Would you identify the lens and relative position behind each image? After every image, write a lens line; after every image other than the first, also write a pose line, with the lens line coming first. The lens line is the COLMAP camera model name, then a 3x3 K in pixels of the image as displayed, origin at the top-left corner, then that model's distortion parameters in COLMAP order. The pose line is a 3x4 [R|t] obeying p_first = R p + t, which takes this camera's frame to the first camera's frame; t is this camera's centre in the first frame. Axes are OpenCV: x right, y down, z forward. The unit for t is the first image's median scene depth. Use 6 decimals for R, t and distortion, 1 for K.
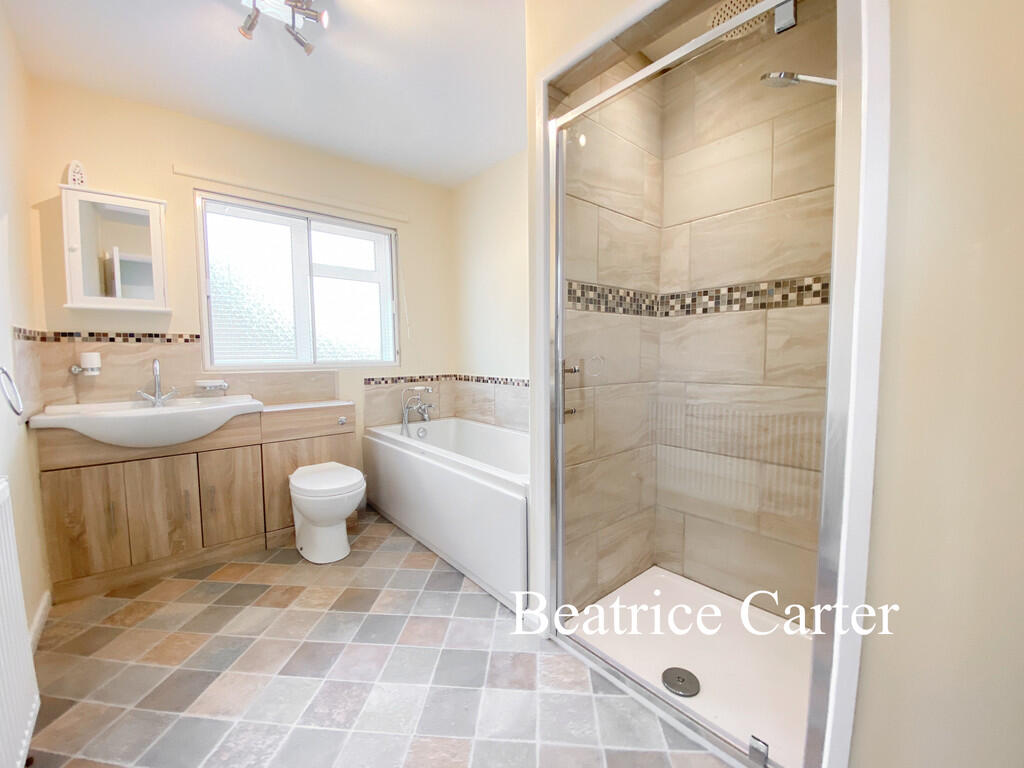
lens RADIAL K [[406.9, 0, 512.0], [0, 406.9, 384.0], [0, 0, 1]] dist [0.000480, -0.012960]
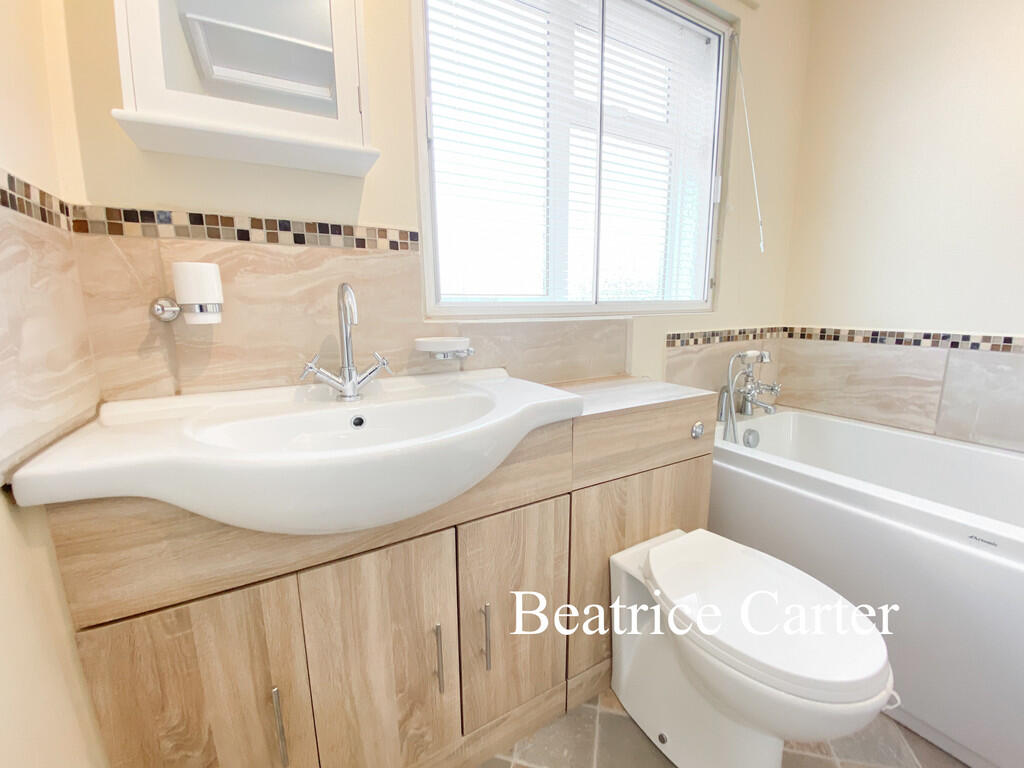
lens RADIAL K [[421.5, 0, 515.9], [0, 421.5, 385.1], [0, 0, 1]] dist [0.015462, -0.020127]
pose [[0.980595, 0.031383, -0.193518, -0.626177], [-0.009590, 0.993601, 0.112540, -0.011202], [0.195811, -0.108500, 0.974621, 0.610389]]
